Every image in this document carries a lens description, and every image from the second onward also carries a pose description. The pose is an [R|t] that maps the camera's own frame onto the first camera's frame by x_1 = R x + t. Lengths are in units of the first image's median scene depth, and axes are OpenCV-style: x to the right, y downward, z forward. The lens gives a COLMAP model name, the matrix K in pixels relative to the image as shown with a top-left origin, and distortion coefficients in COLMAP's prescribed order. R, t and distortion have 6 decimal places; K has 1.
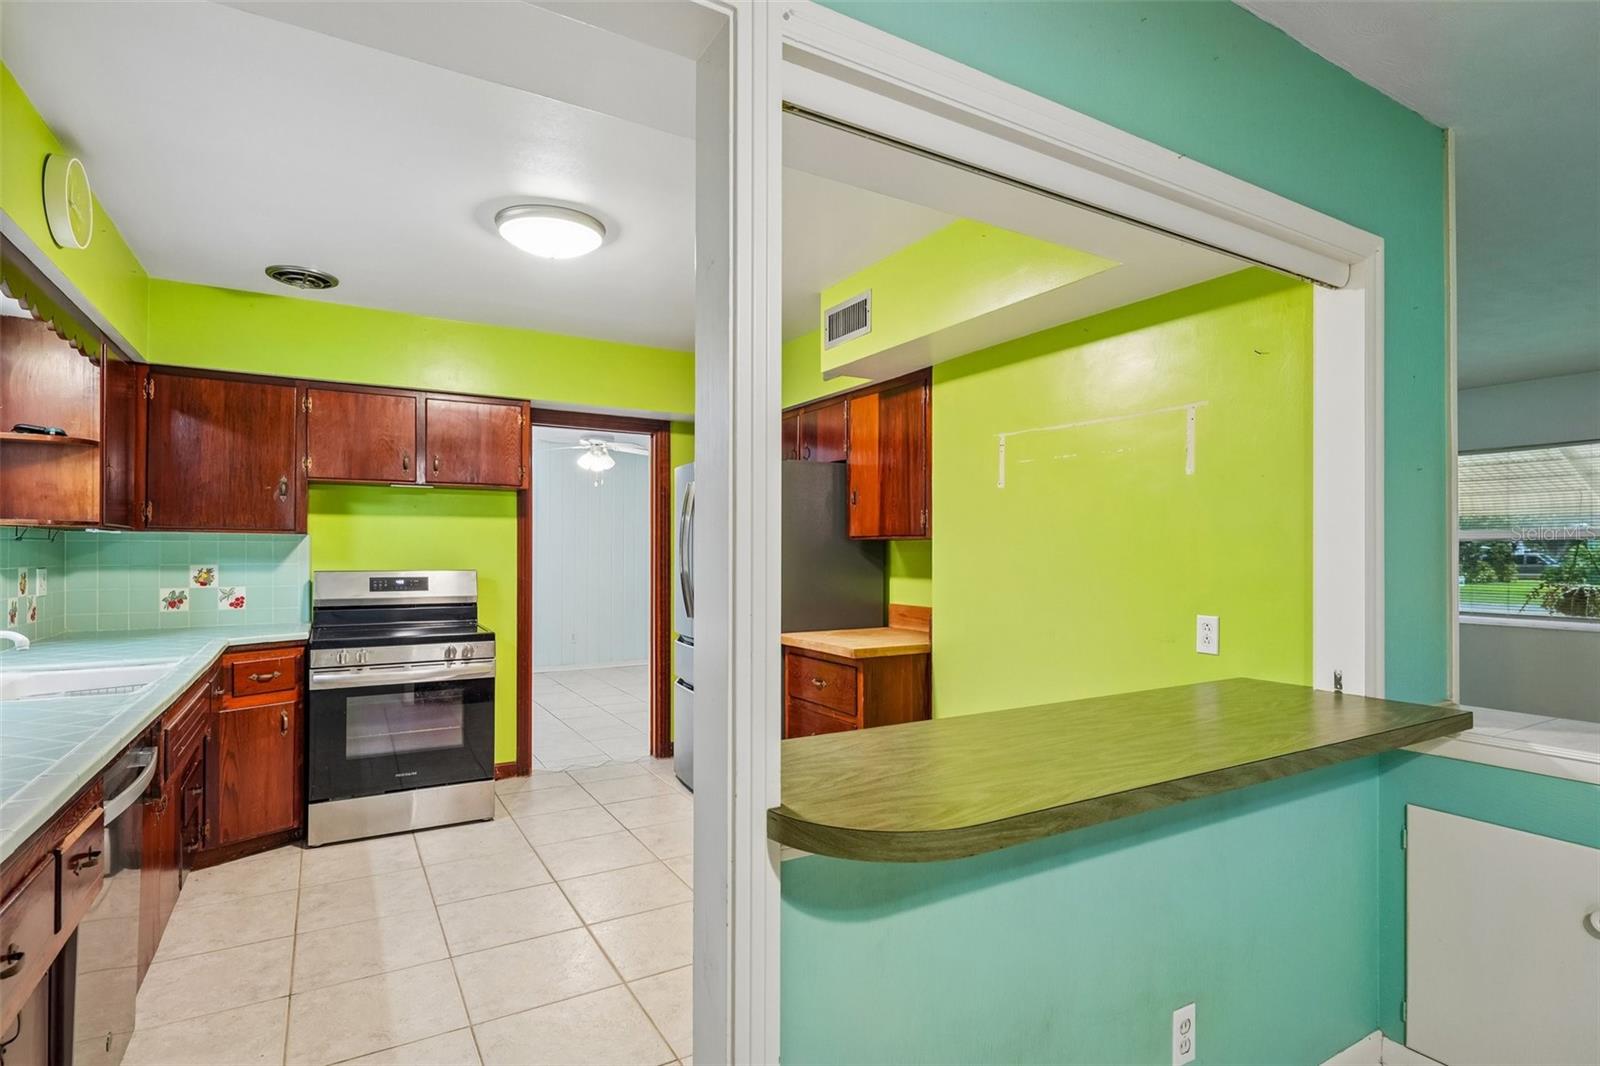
lens RADIAL K [[819.2, 0, 812.0], [0, 819.2, 548.5], [0, 0, 1]] dist [-0.001345, -0.000933]
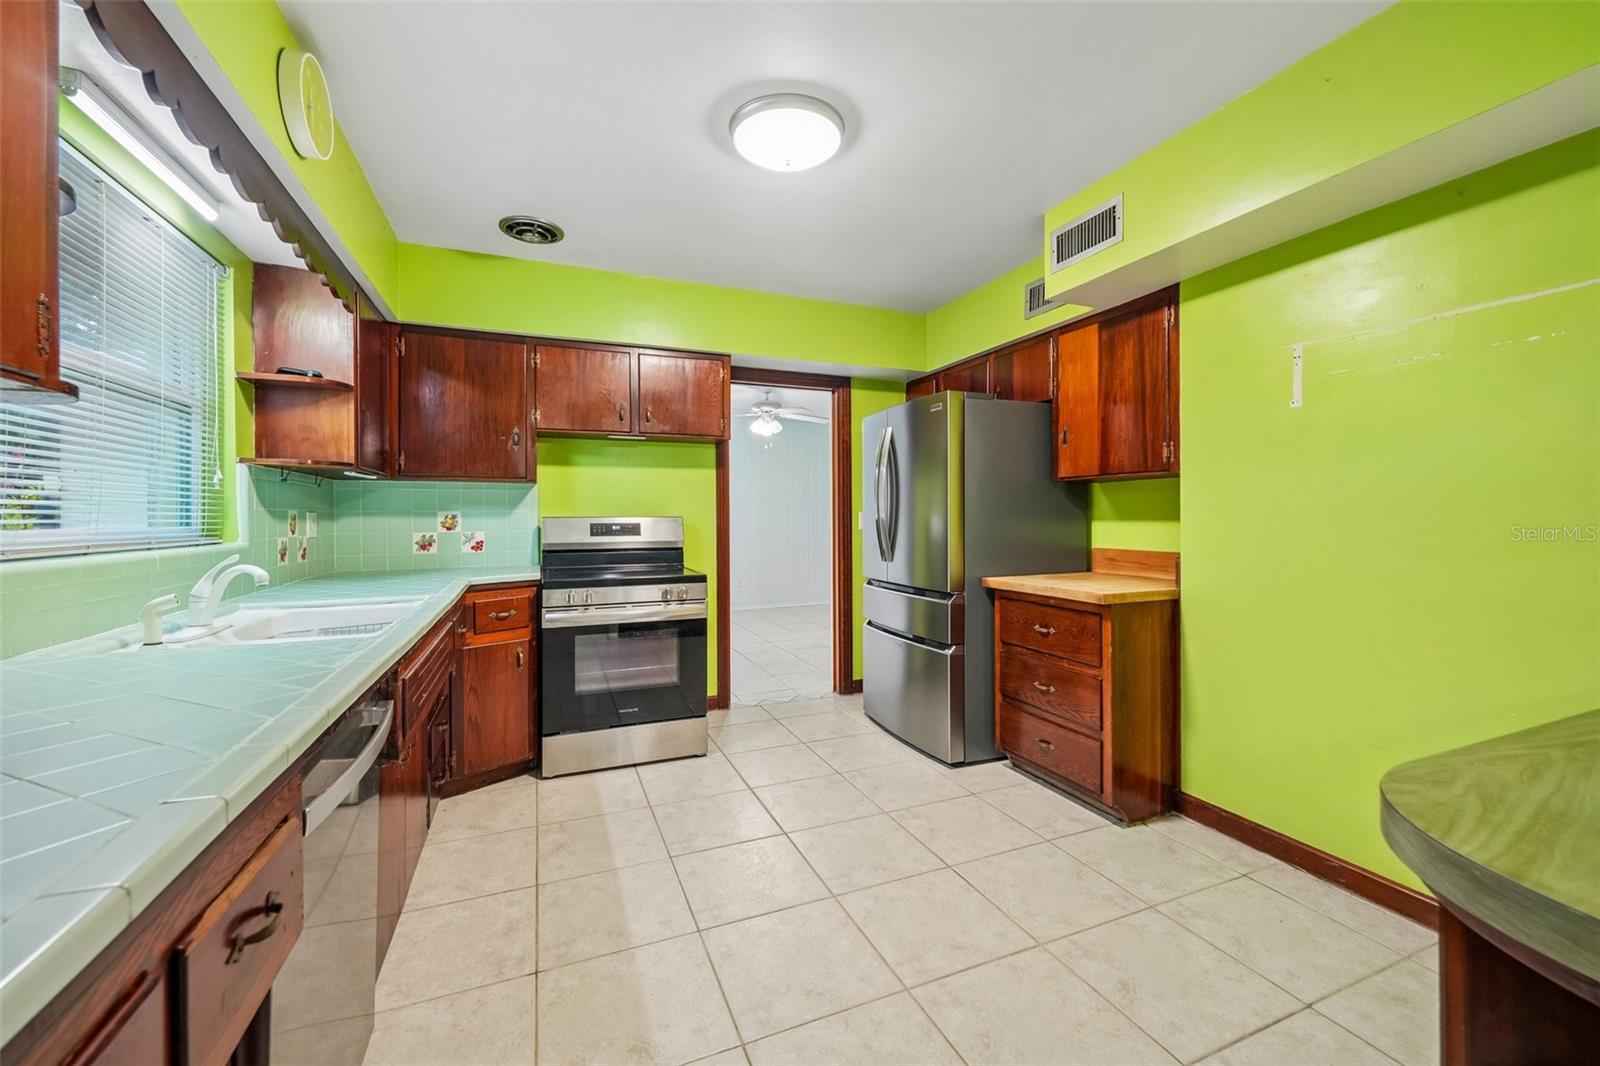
lens RADIAL K [[646.0, 0, 803.4], [0, 646.0, 518.9], [0, 0, 1]] dist [-0.007576, 0.001143]
pose [[0.989582, -0.006499, -0.143822, -0.159757], [0.007561, 0.999948, 0.006837, 0.029624], [0.143770, -0.007853, 0.989580, 0.228126]]
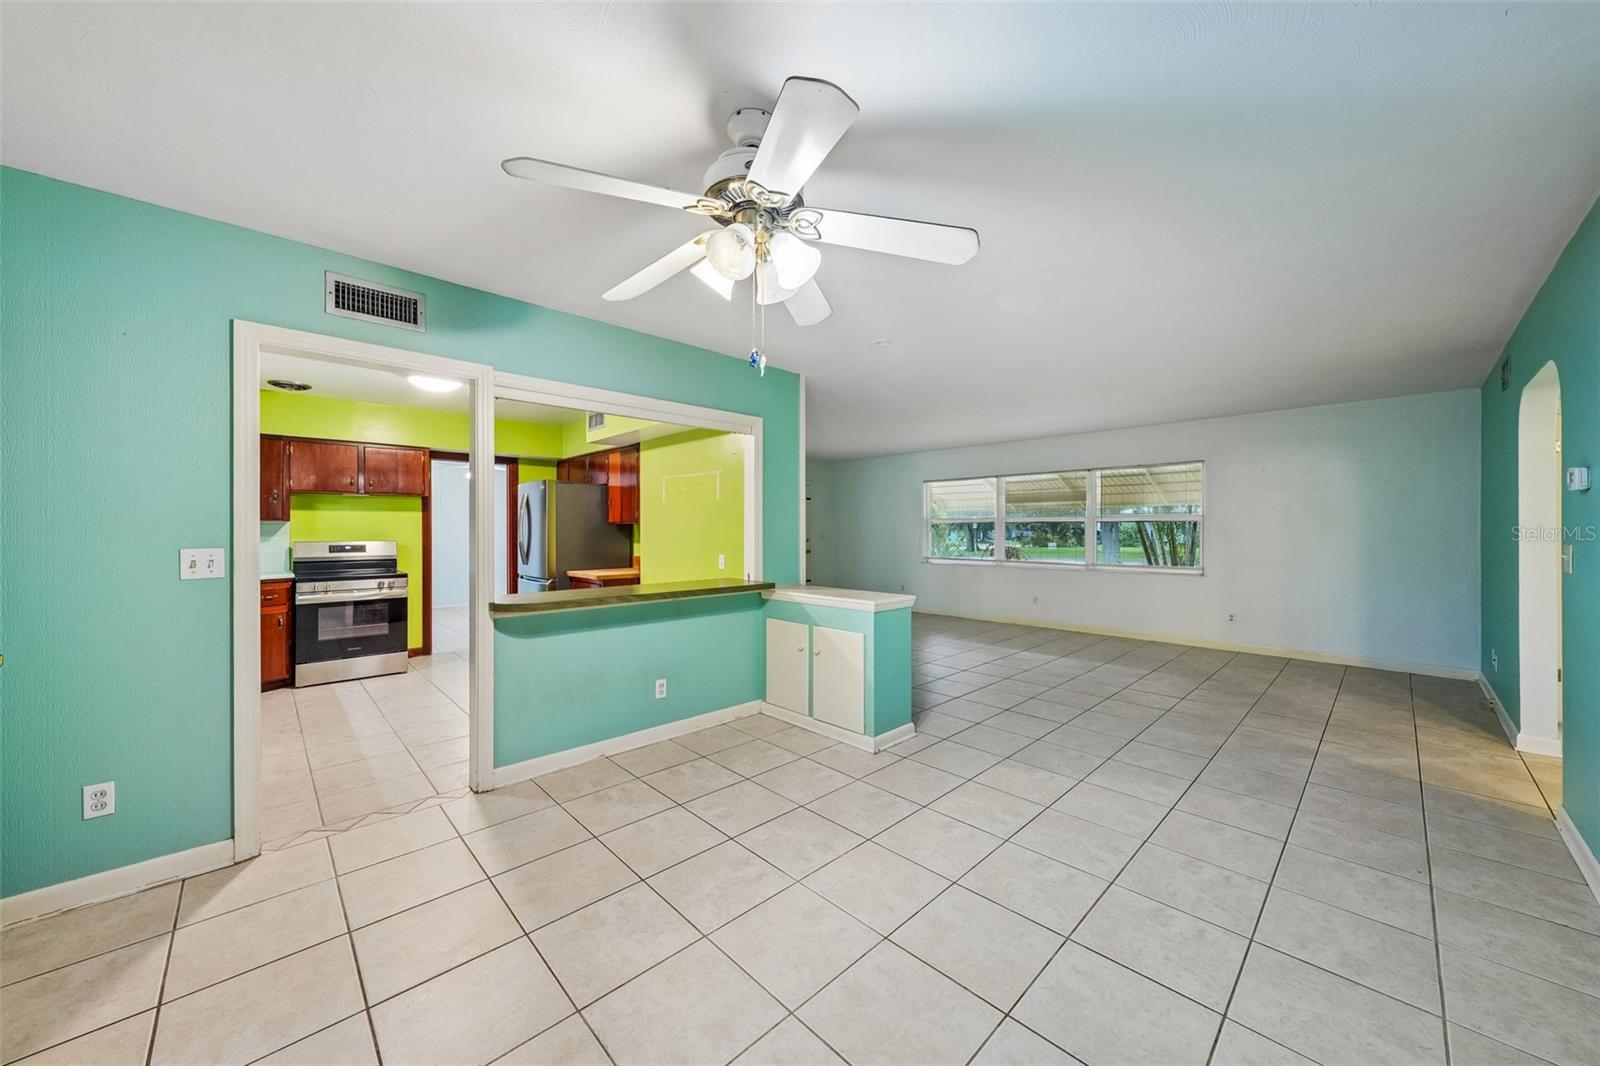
lens RADIAL K [[585.1, 0, 815.7], [0, 585.1, 530.3], [0, 0, 1]] dist [-0.001200, -0.000301]
pose [[0.973220, -0.003293, 0.229851, 0.233697], [0.002088, 0.999983, 0.005484, -0.002003], [-0.229865, -0.004857, 0.973210, -0.563107]]
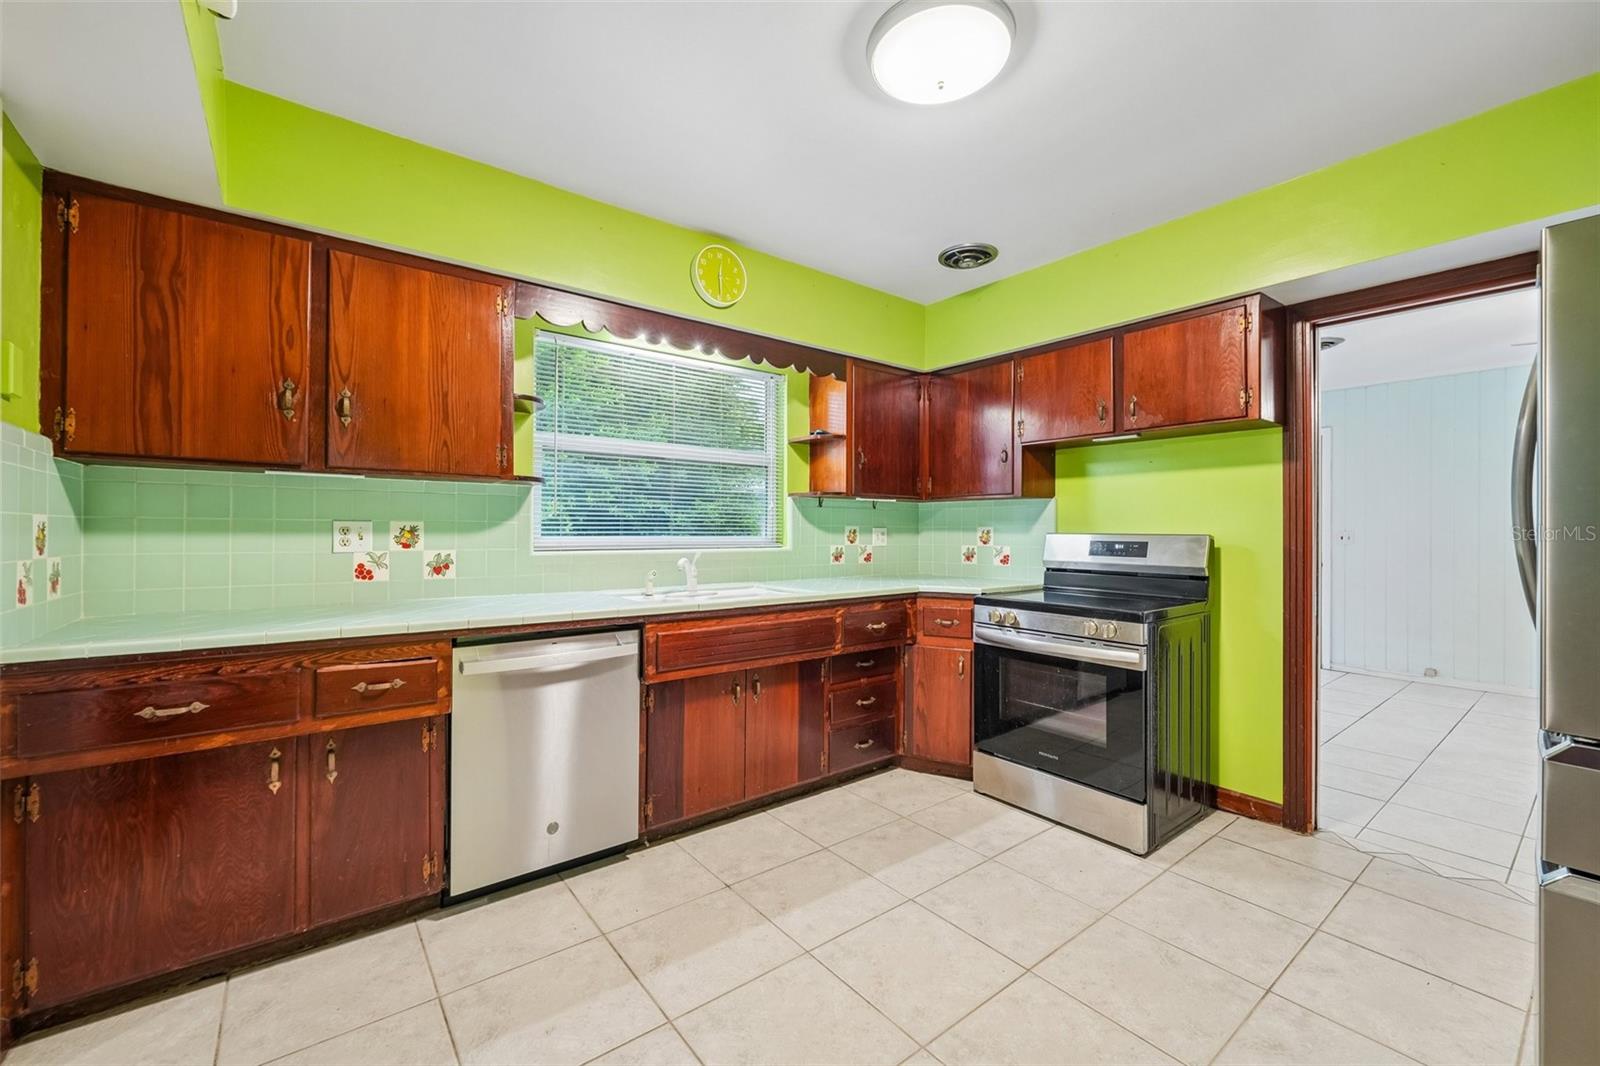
lens RADIAL K [[646.0, 0, 794.3], [0, 646.0, 530.5], [0, 0, 1]] dist [-0.007576, 0.001143]
pose [[0.116408, -0.001083, -0.993201, 0.183462], [-0.002487, 0.999996, -0.001381, 0.029009], [0.993198, 0.002631, 0.116405, 0.648201]]
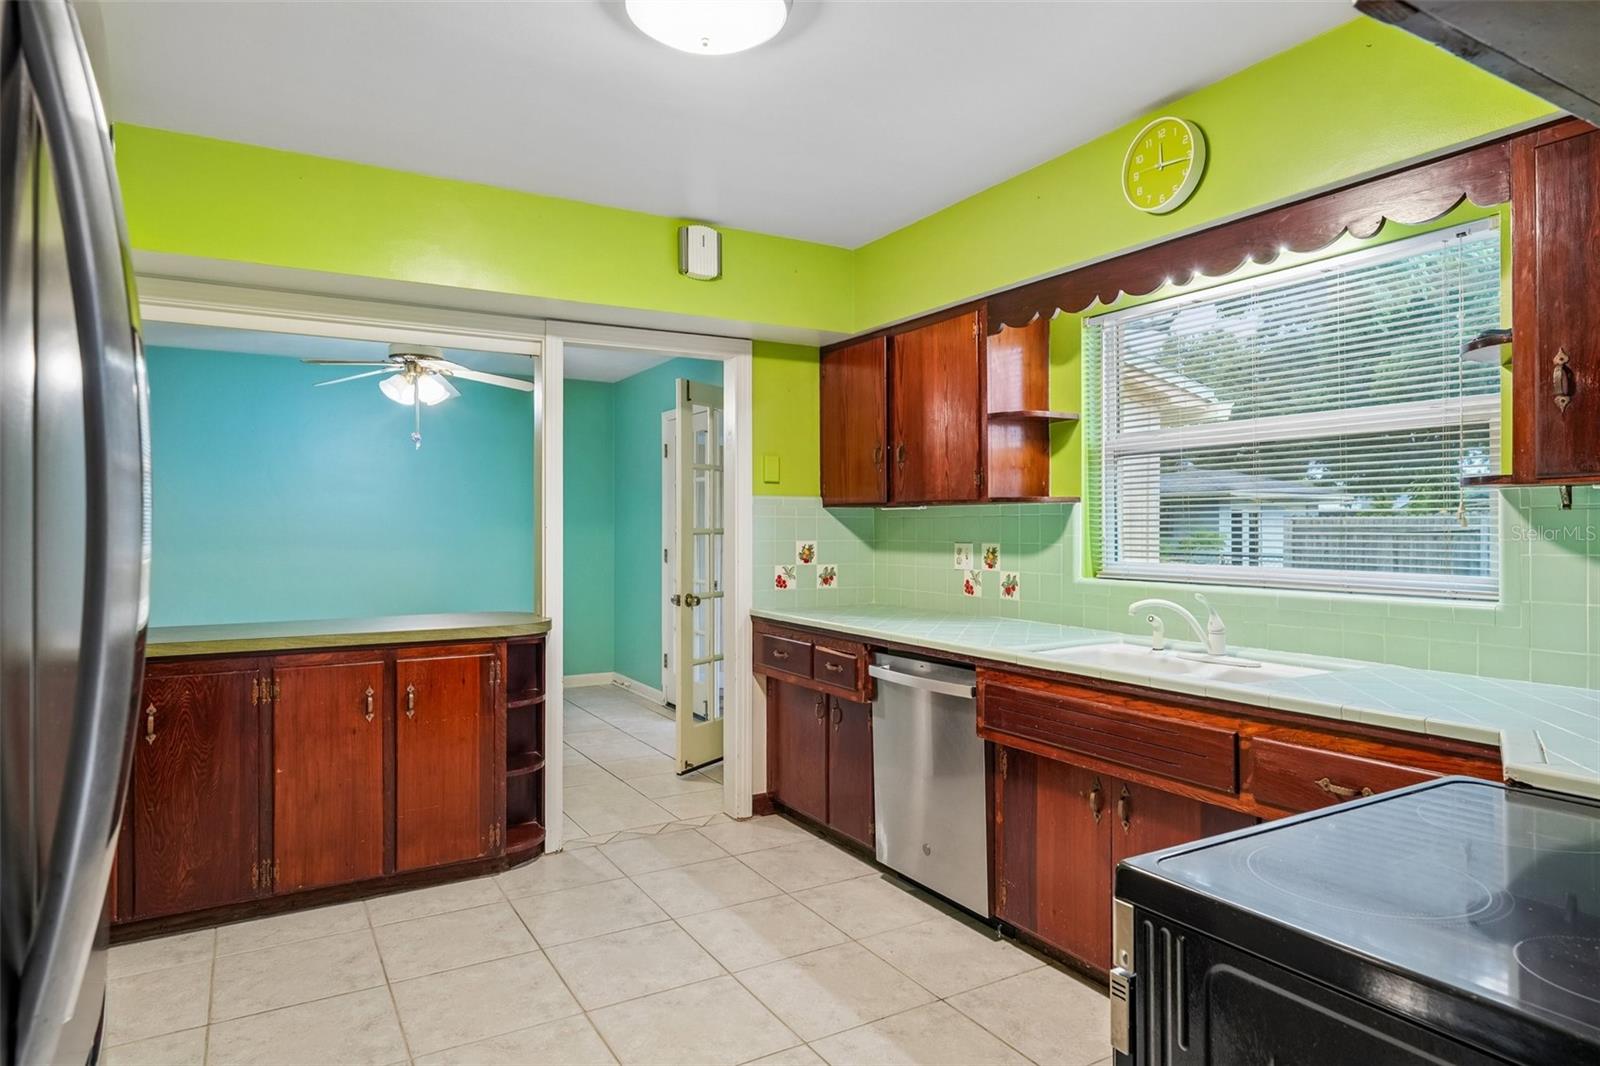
lens RADIAL K [[924.9, 0, 810.2], [0, 924.9, 527.6], [0, 0, 1]] dist [-0.009942, -0.000002]
pose [[-0.999979, -0.001182, -0.006424, -0.315495], [-0.001163, 0.999995, -0.003025, 0.005494], [0.006428, -0.003018, -0.999975, 1.353928]]
